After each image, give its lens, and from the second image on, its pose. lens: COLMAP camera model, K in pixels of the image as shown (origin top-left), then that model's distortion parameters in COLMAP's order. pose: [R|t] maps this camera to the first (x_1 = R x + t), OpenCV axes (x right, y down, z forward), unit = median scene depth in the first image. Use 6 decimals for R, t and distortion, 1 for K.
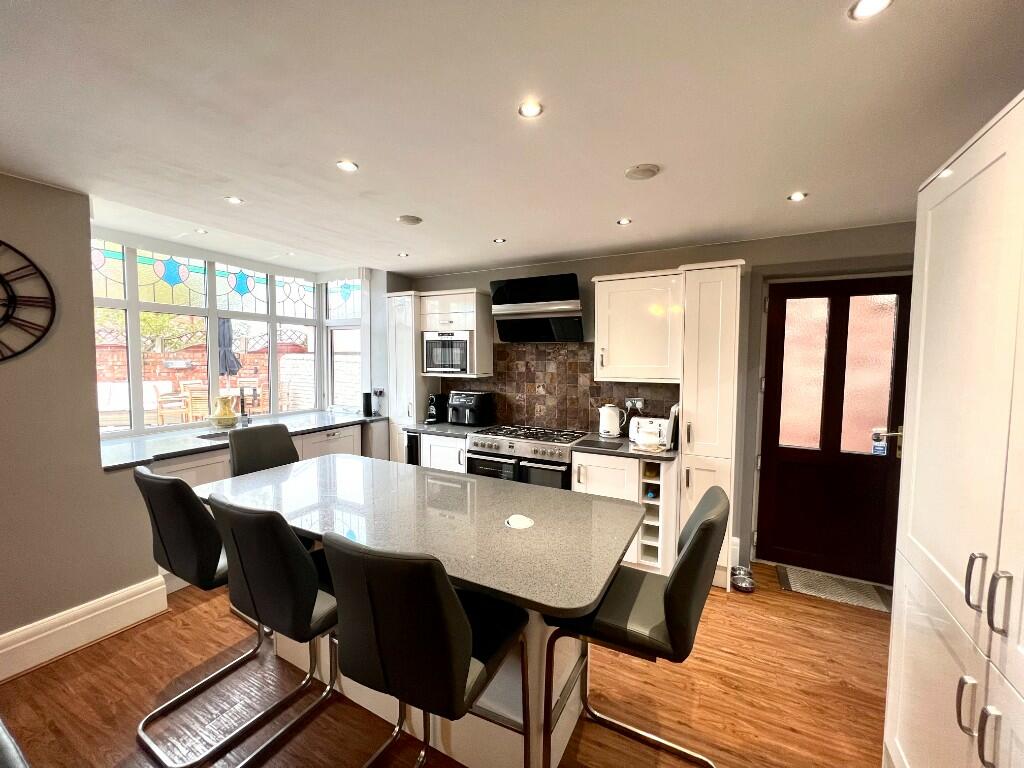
lens RADIAL K [[408.9, 0, 513.5], [0, 408.9, 382.2], [0, 0, 1]] dist [-0.000219, 0.000008]
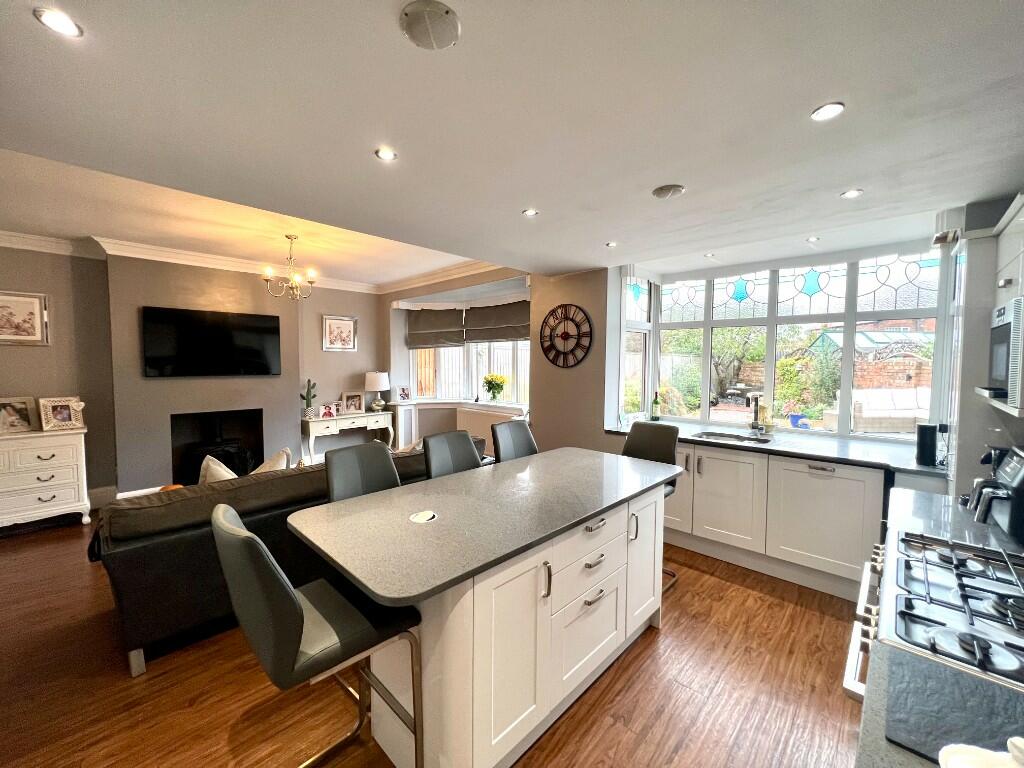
lens RADIAL K [[408.9, 0, 513.5], [0, 408.9, 382.2], [0, 0, 1]] dist [-0.000219, 0.000008]
pose [[-0.269049, 0.043834, -0.962129, 0.564565], [-0.060870, 0.996193, 0.062408, -0.053358], [0.961201, 0.075356, -0.265356, 0.878811]]
